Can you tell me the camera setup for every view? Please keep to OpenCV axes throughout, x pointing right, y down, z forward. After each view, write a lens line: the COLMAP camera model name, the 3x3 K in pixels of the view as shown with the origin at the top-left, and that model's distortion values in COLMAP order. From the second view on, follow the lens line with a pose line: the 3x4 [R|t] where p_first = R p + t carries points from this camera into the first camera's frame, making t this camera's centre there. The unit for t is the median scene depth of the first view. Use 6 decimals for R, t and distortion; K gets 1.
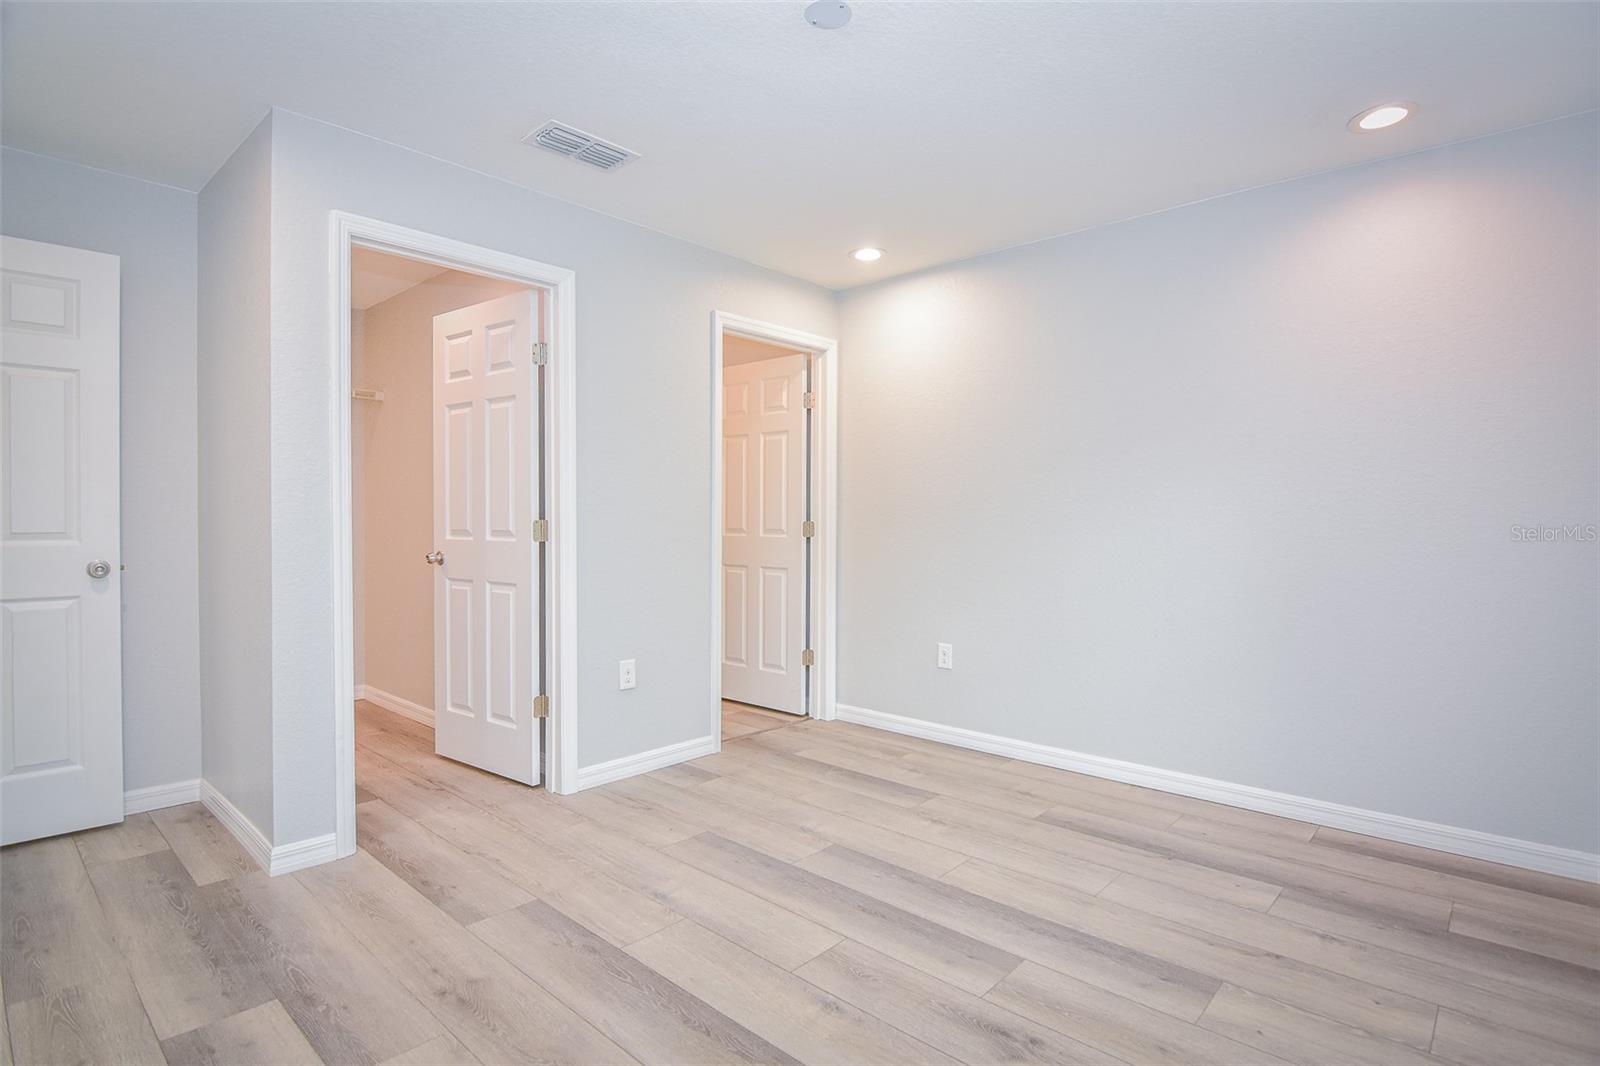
lens RADIAL K [[820.2, 0, 800.0], [0, 820.2, 533.0], [0, 0, 1]] dist [-0.017453, -0.001157]
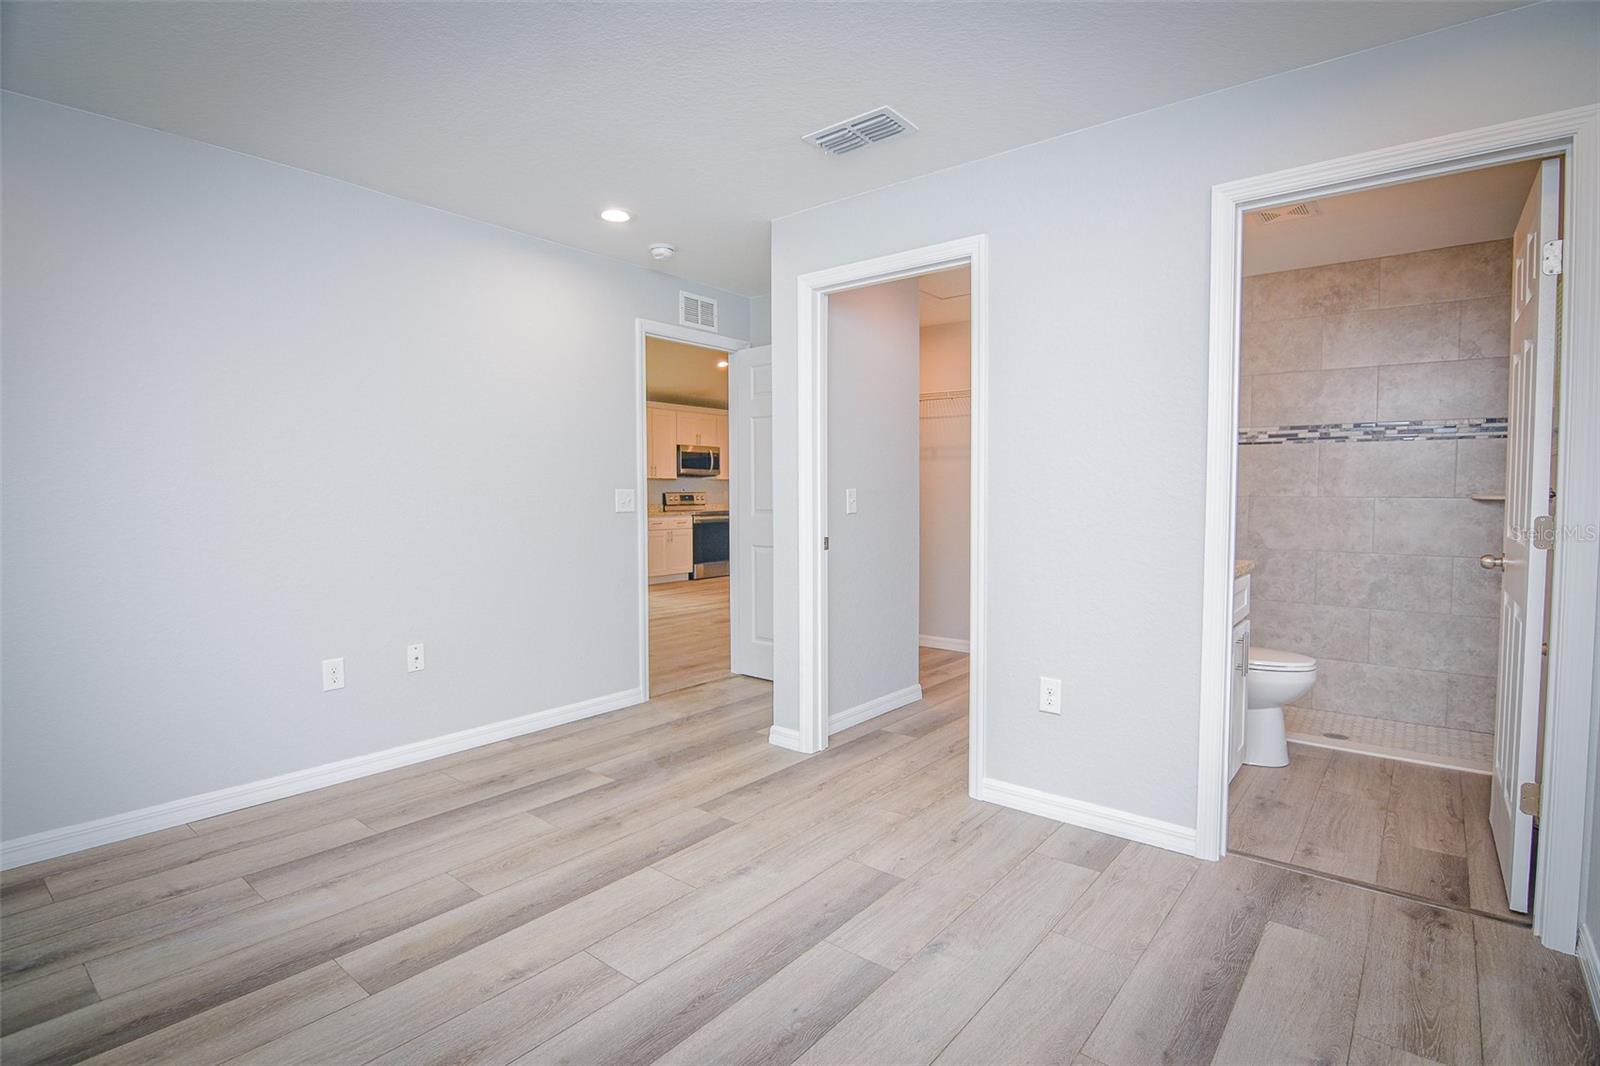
lens RADIAL K [[785.5, 0, 800.0], [0, 785.5, 533.0], [0, 0, 1]] dist [-0.003854, -0.002341]
pose [[0.049249, 0.049104, -0.997579, 0.762642], [-0.017142, 0.998685, 0.048312, -0.034005], [0.998639, 0.014721, 0.050026, 0.959245]]
